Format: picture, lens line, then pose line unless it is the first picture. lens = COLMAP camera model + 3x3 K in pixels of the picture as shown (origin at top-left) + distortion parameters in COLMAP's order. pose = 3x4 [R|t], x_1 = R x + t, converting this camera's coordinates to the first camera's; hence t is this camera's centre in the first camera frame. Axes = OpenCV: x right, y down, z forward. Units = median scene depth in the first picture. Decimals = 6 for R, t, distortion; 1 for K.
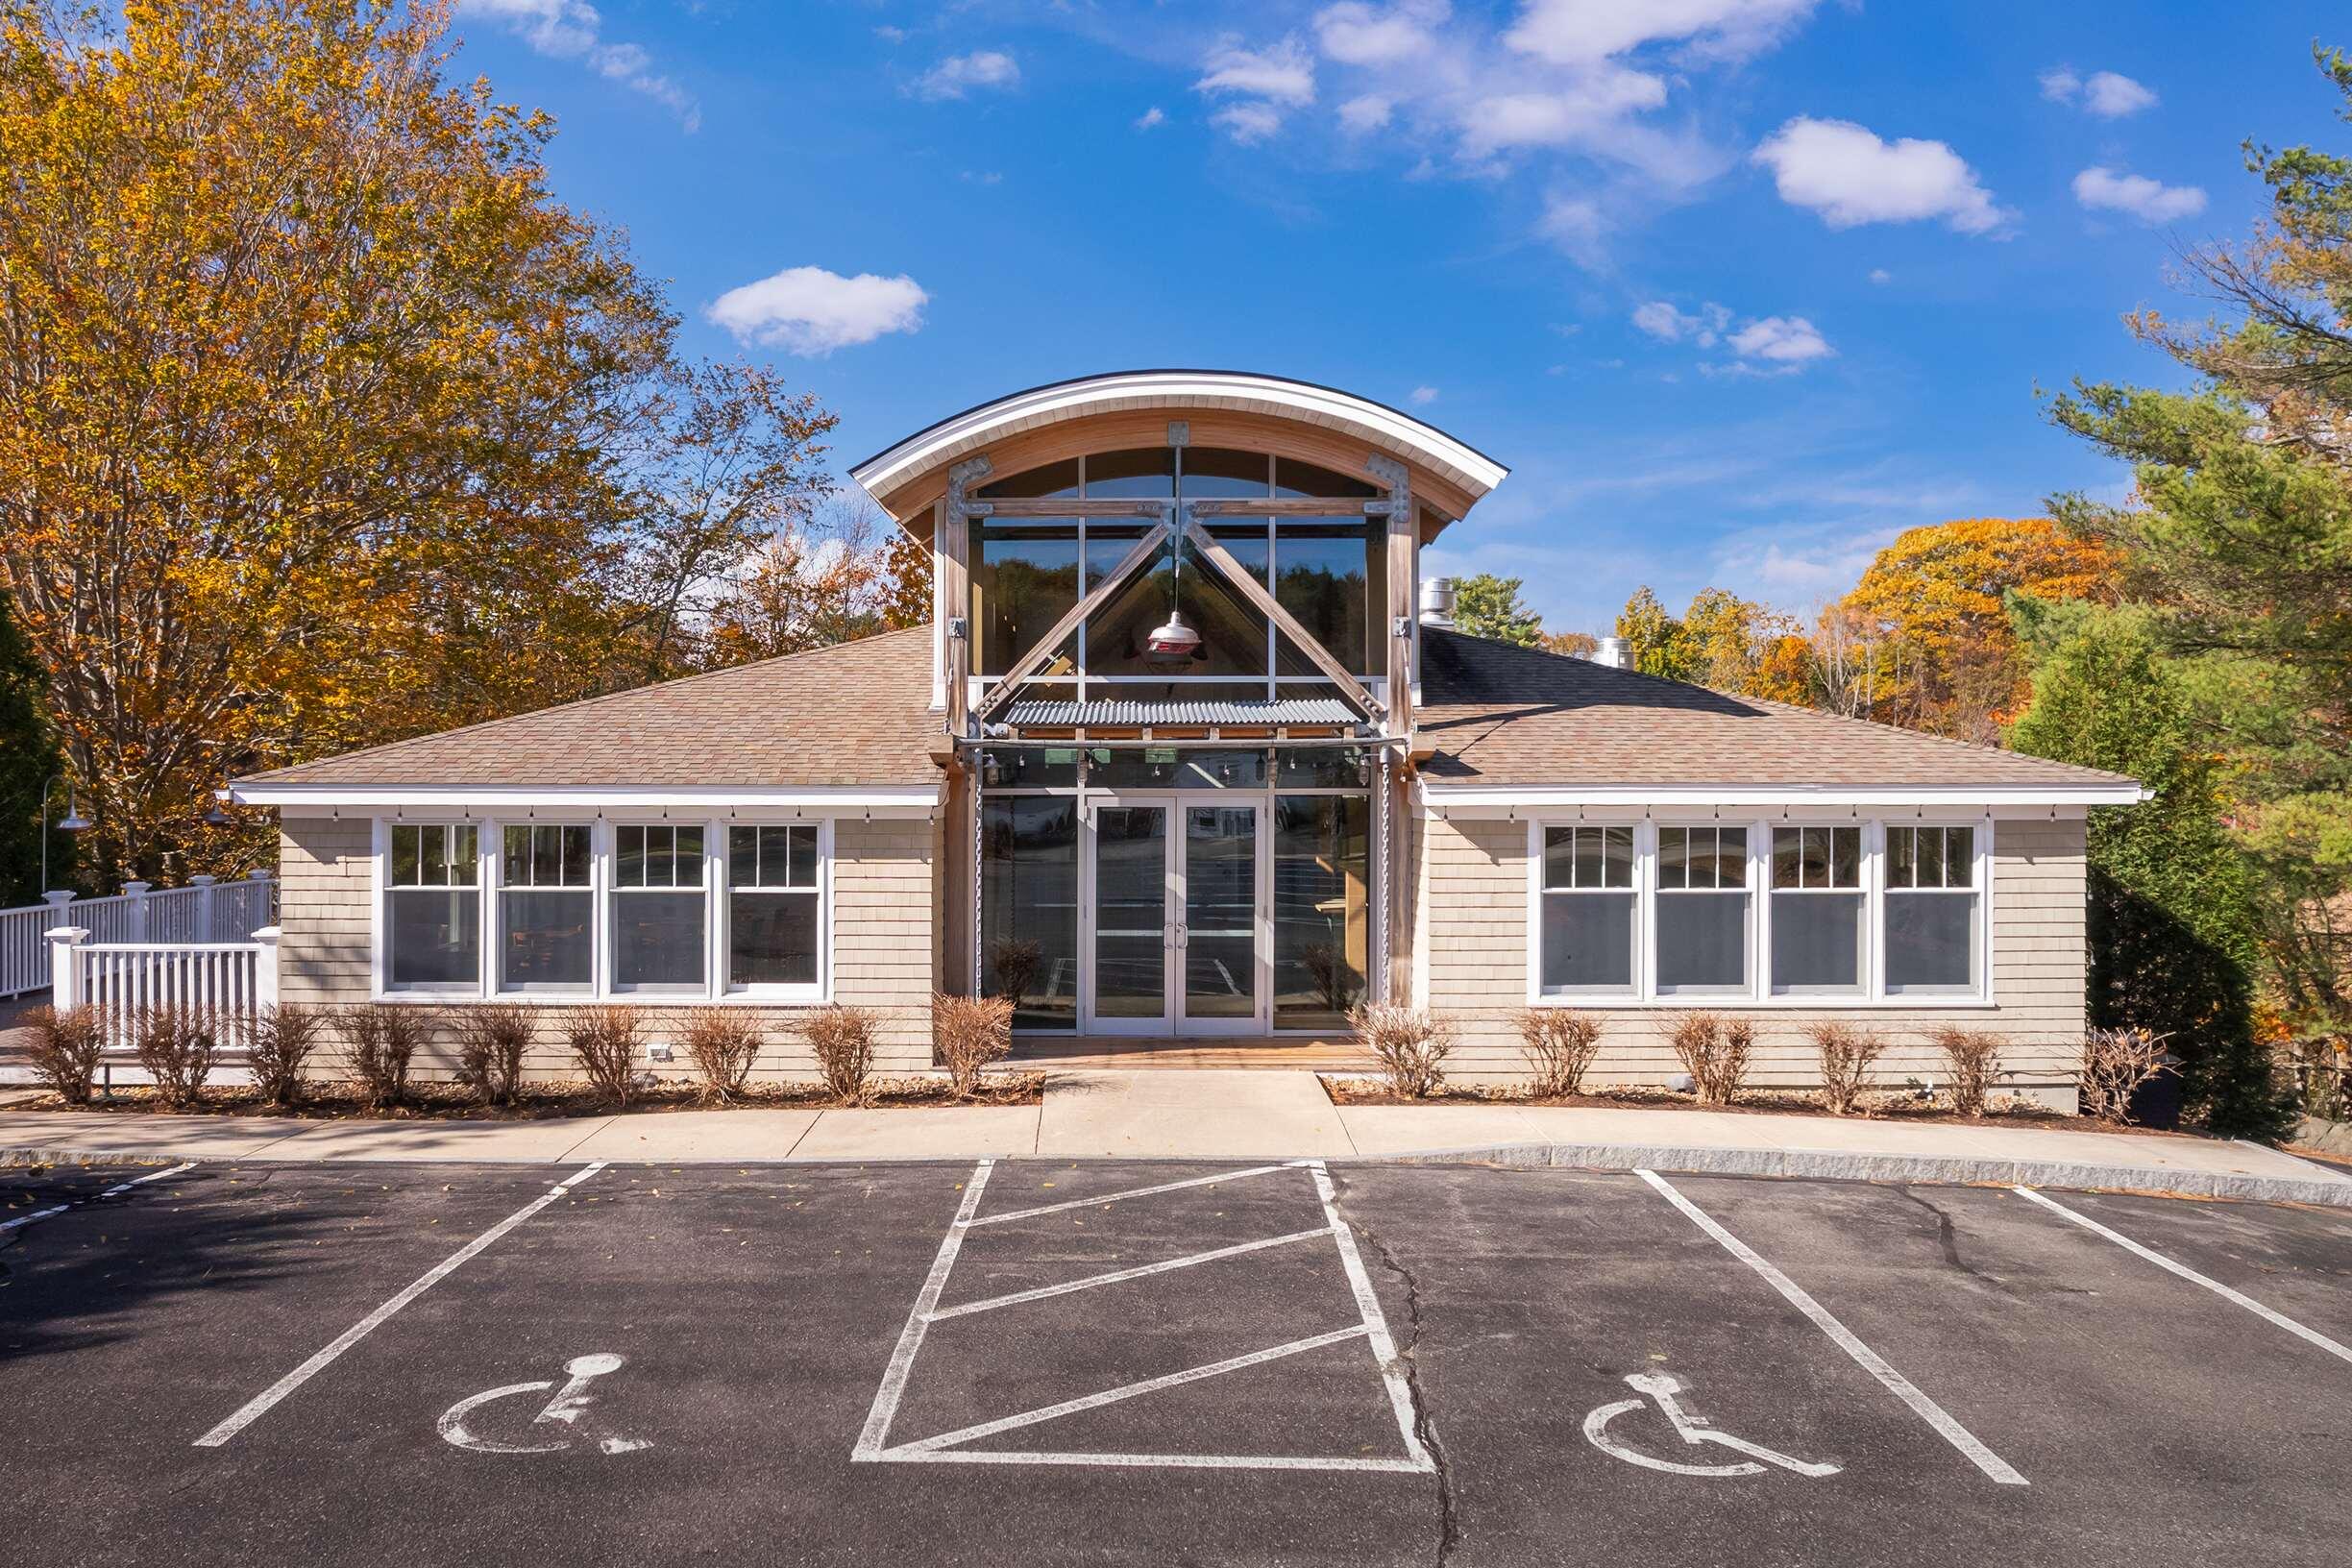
lens RADIAL K [[1696.5, 0, 1153.1], [0, 1696.5, 806.2], [0, 0, 1]] dist [-0.019134, 0.007552]
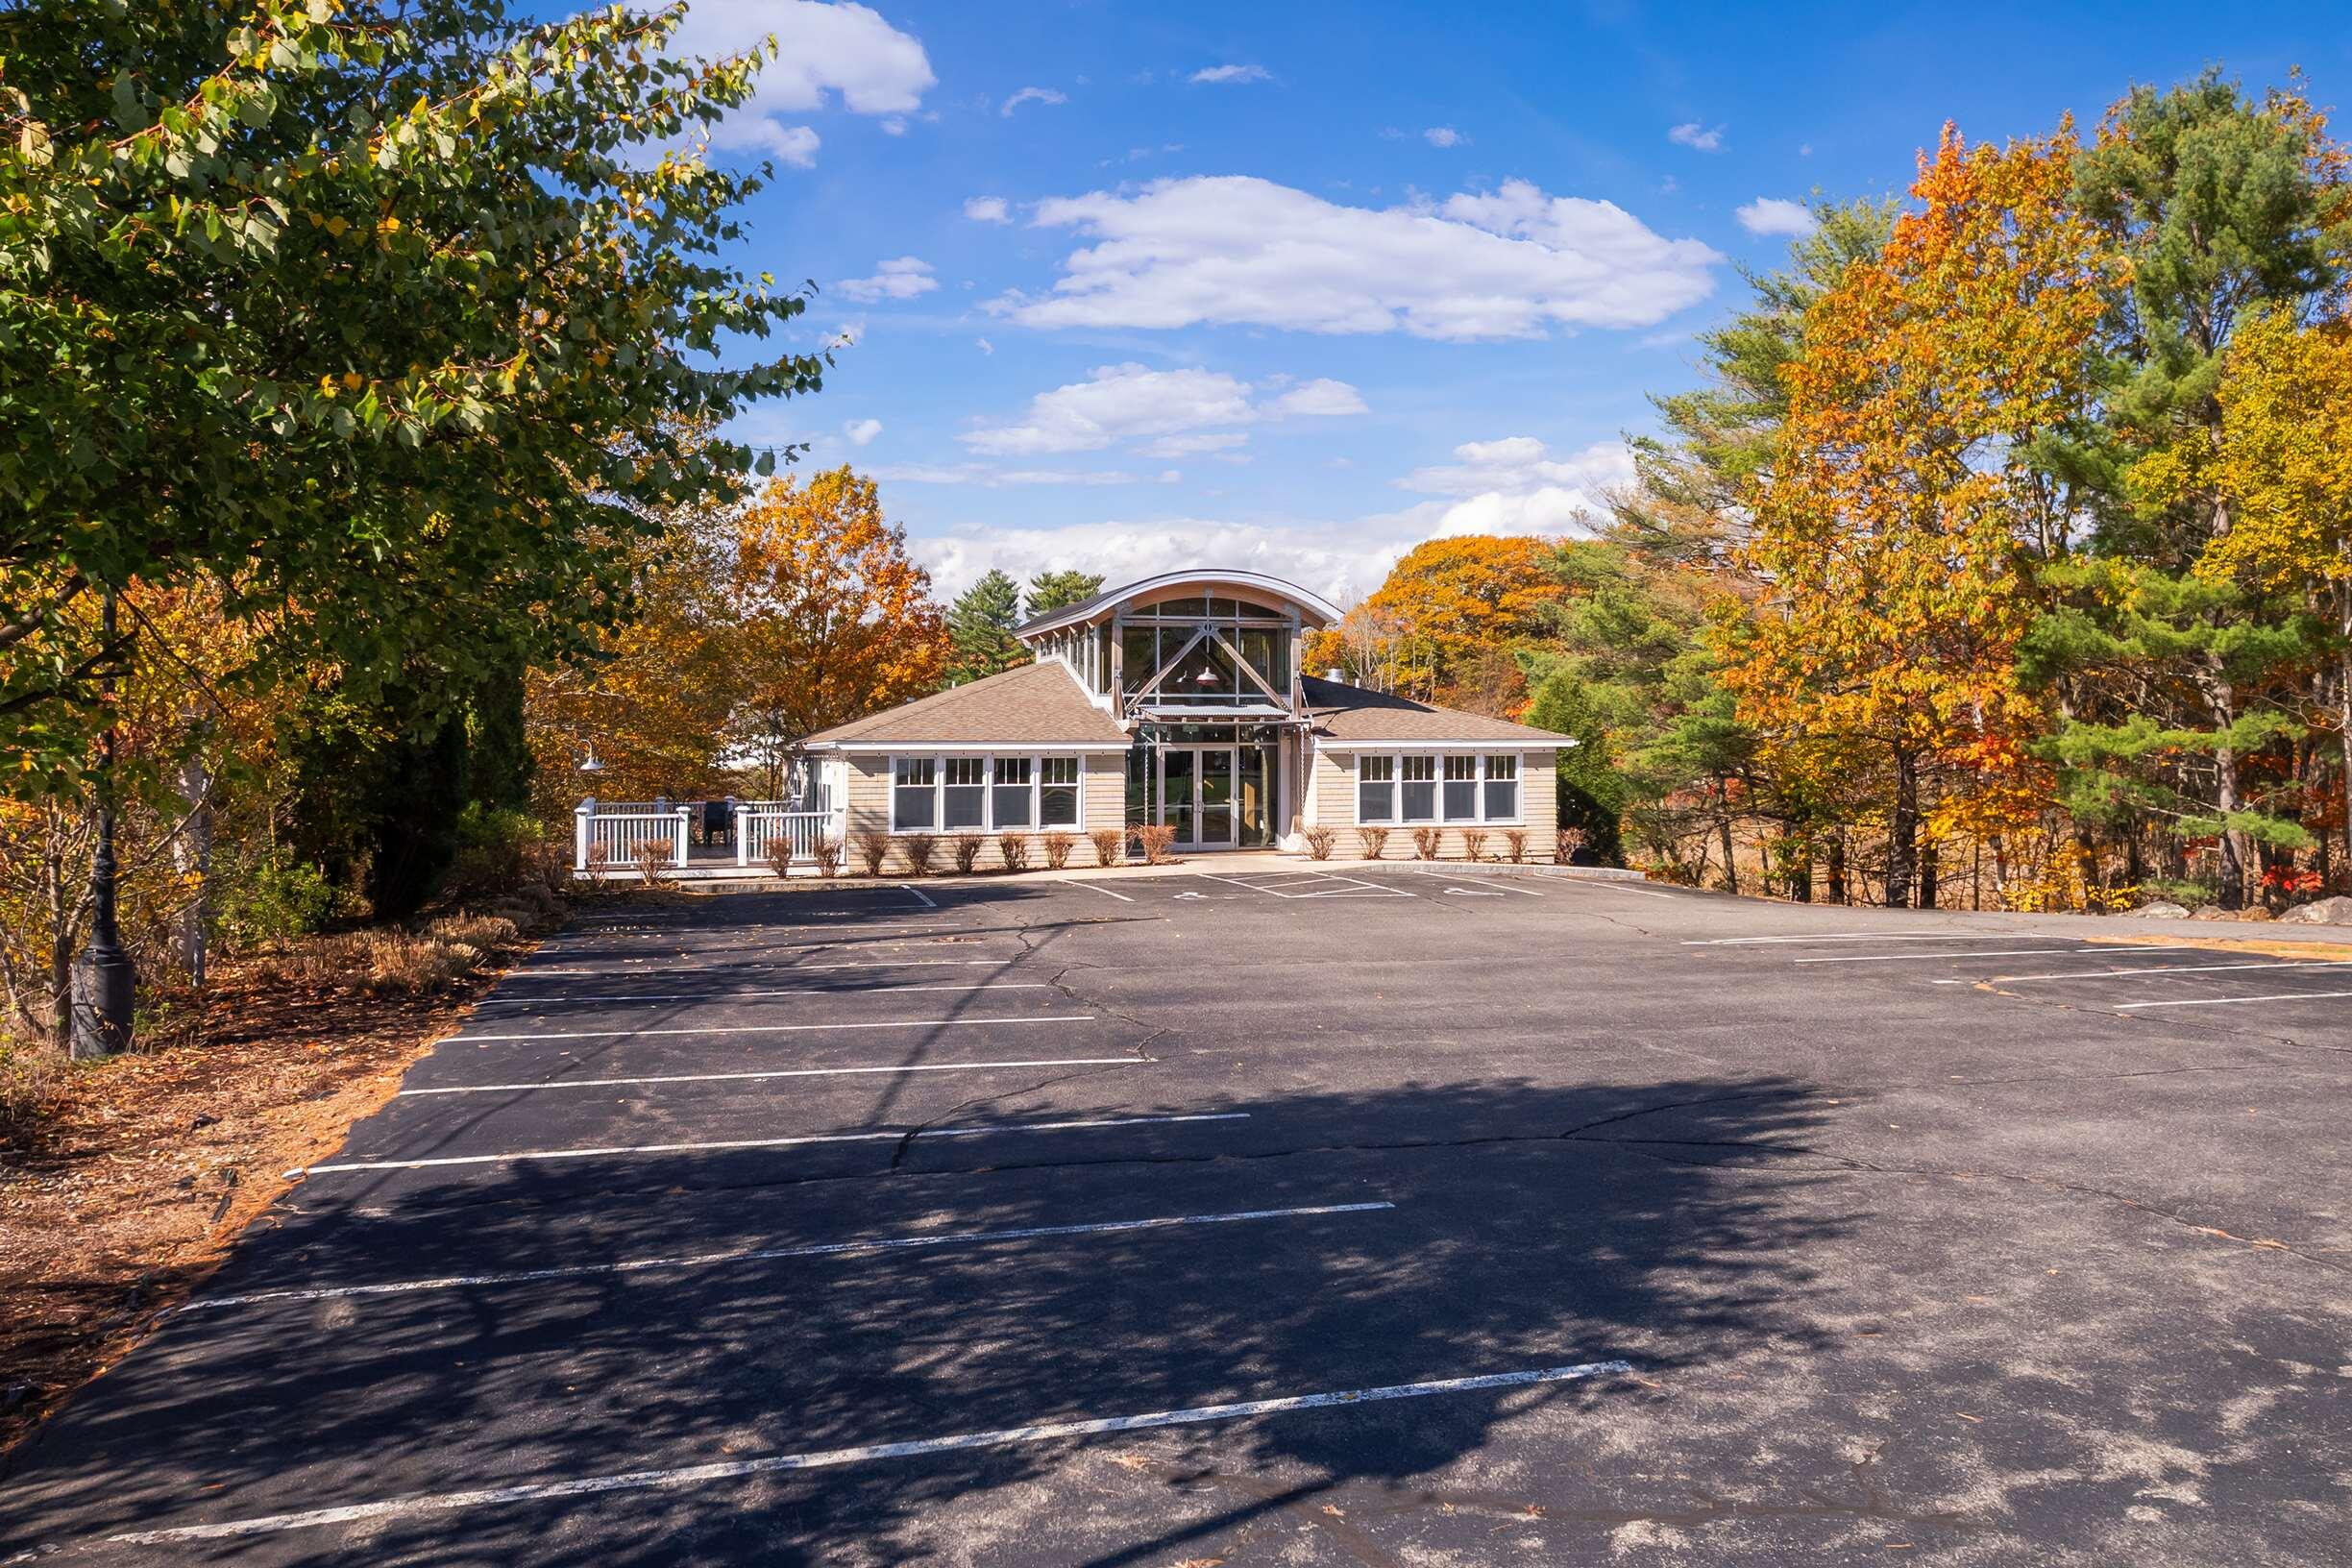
lens RADIAL K [[1696.5, 0, 1179.7], [0, 1696.5, 766.8], [0, 0, 1]] dist [-0.019134, 0.007552]
pose [[0.959515, -0.008214, 0.281536, -0.725195], [0.011179, 0.999898, -0.008927, 0.046408], [-0.281434, 0.011713, 0.959509, -1.319174]]
